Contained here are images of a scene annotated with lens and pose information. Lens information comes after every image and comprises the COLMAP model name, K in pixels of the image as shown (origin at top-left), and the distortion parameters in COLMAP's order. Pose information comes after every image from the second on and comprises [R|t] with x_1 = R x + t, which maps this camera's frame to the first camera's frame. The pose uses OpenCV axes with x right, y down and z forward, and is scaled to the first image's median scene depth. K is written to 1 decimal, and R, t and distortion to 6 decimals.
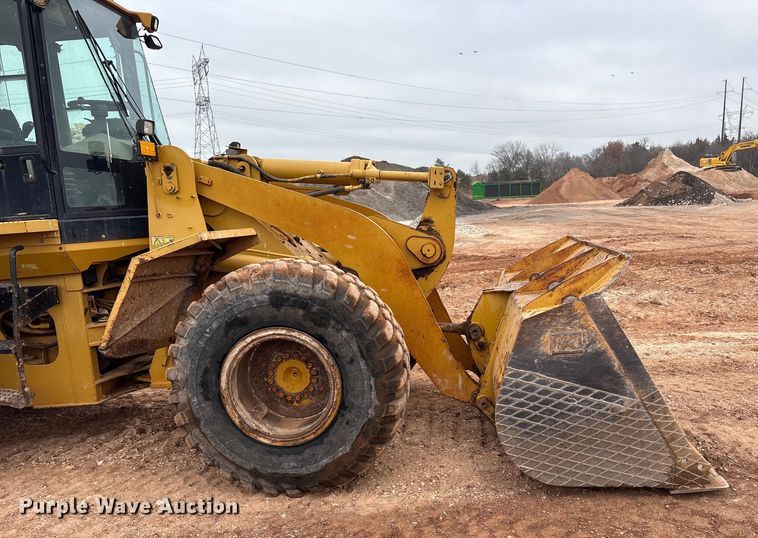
lens RADIAL K [[619.2, 0, 372.4], [0, 619.2, 316.3], [0, 0, 1]] dist [0.025638, -0.014544]
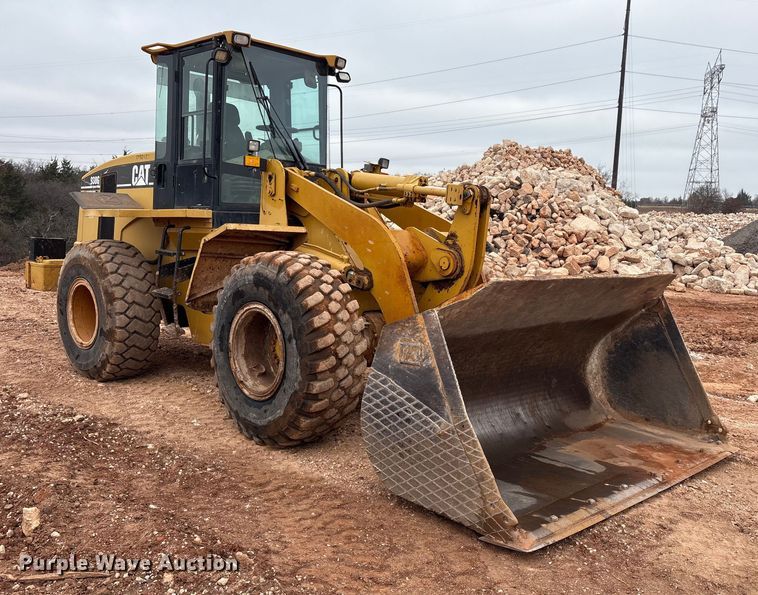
lens RADIAL K [[702.9, 0, 419.6], [0, 702.9, 297.5], [0, 0, 1]] dist [0.022132, -0.006646]
pose [[0.770767, 0.139523, -0.621652, 0.955203], [-0.187042, 0.982285, -0.011444, -0.035772], [0.609043, 0.125096, 0.783210, 0.079669]]
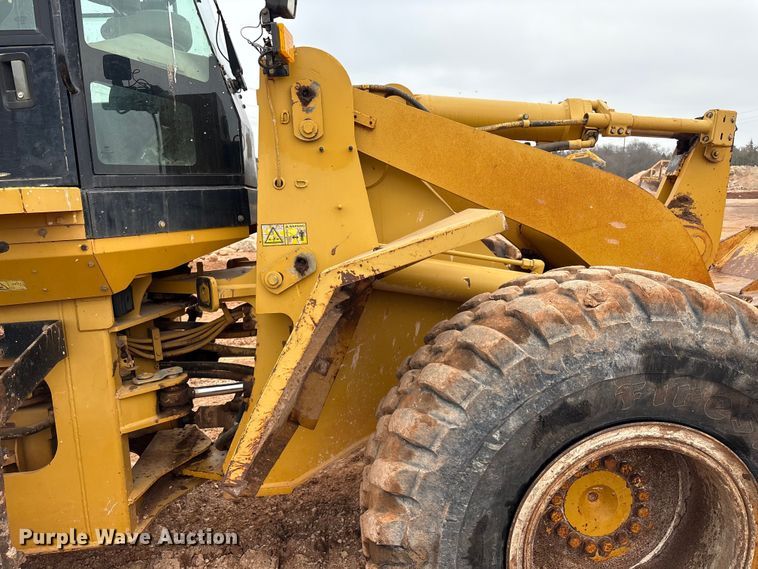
lens RADIAL K [[557.9, 0, 316.3], [0, 557.9, 284.3], [0, 0, 1]] dist [0.025305, -0.000667]
pose [[0.988477, -0.013830, 0.150740, -0.436266], [0.018879, 0.999306, -0.032111, -0.071458], [-0.150191, 0.034587, 0.988052, 0.611005]]
